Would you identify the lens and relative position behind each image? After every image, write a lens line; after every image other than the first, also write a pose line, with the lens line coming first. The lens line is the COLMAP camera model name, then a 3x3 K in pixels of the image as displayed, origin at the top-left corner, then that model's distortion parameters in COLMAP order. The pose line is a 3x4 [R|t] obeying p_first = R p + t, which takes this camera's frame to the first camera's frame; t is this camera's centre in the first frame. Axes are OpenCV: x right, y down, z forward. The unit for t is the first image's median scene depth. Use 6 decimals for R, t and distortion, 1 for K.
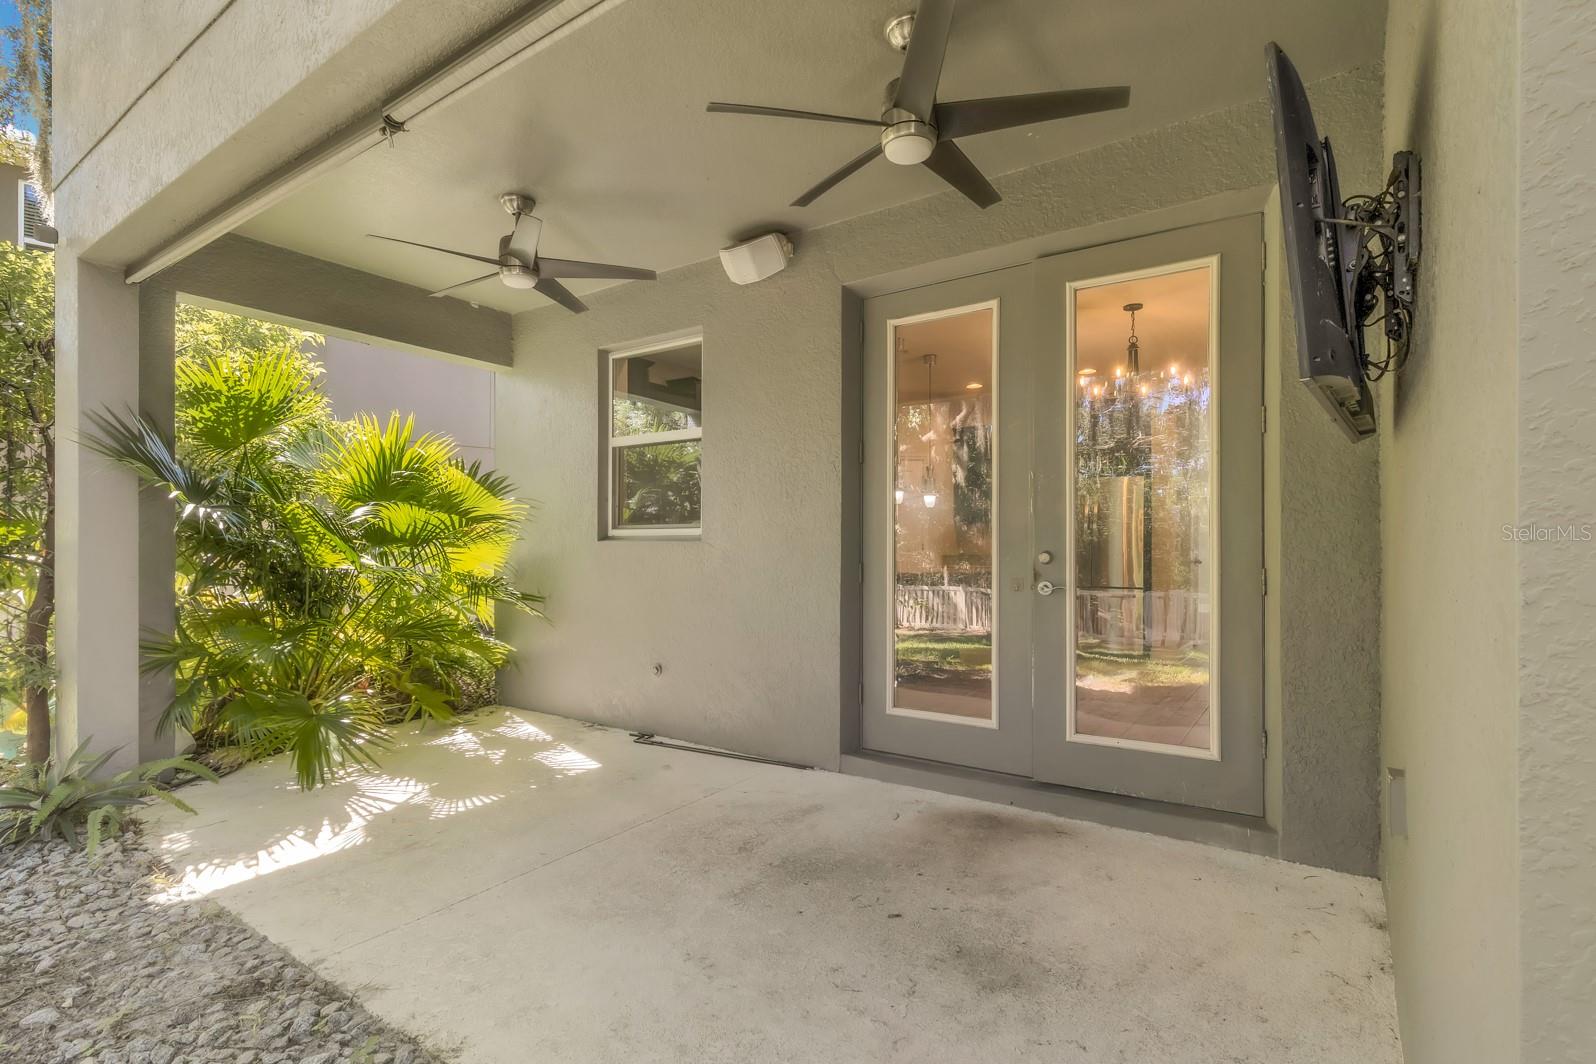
lens RADIAL K [[748.0, 0, 810.1], [0, 748.0, 527.2], [0, 0, 1]] dist [-0.001328, -0.000159]
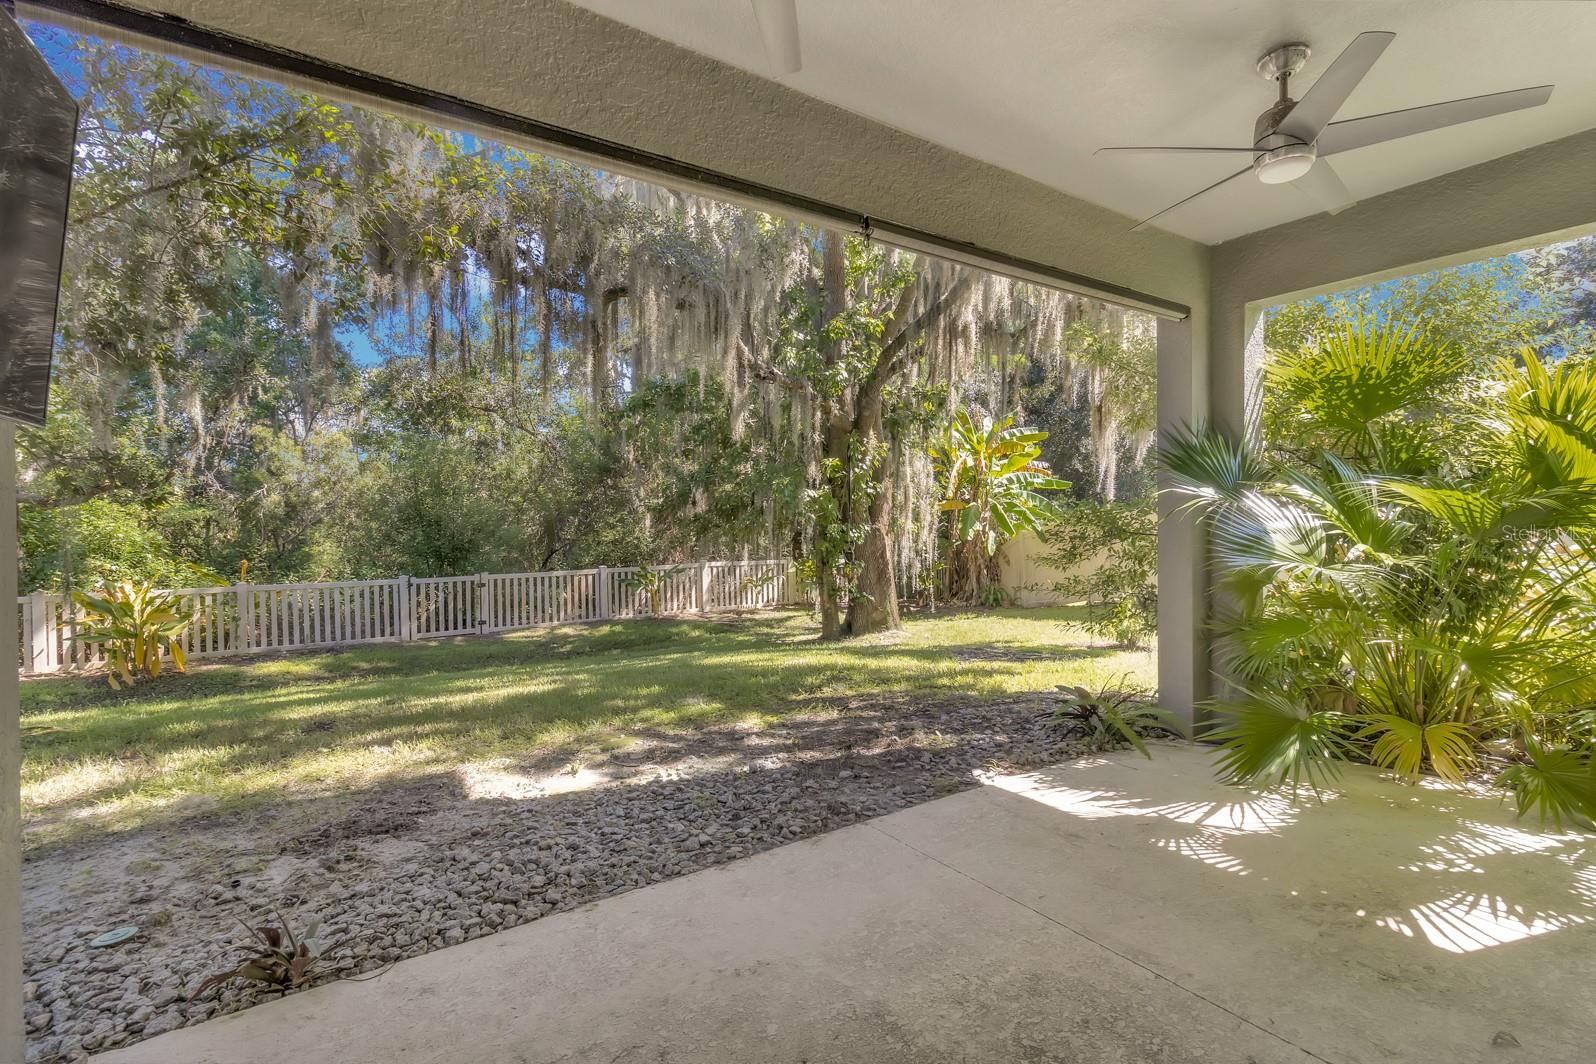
lens RADIAL K [[749.5, 0, 799.1], [0, 749.5, 527.5], [0, 0, 1]] dist [0.000152, 0.000128]
pose [[-0.383848, 0.016285, -0.923253, 0.486965], [0.034394, 0.999403, 0.003328, -0.006836], [0.922756, -0.030477, -0.384179, 0.958209]]
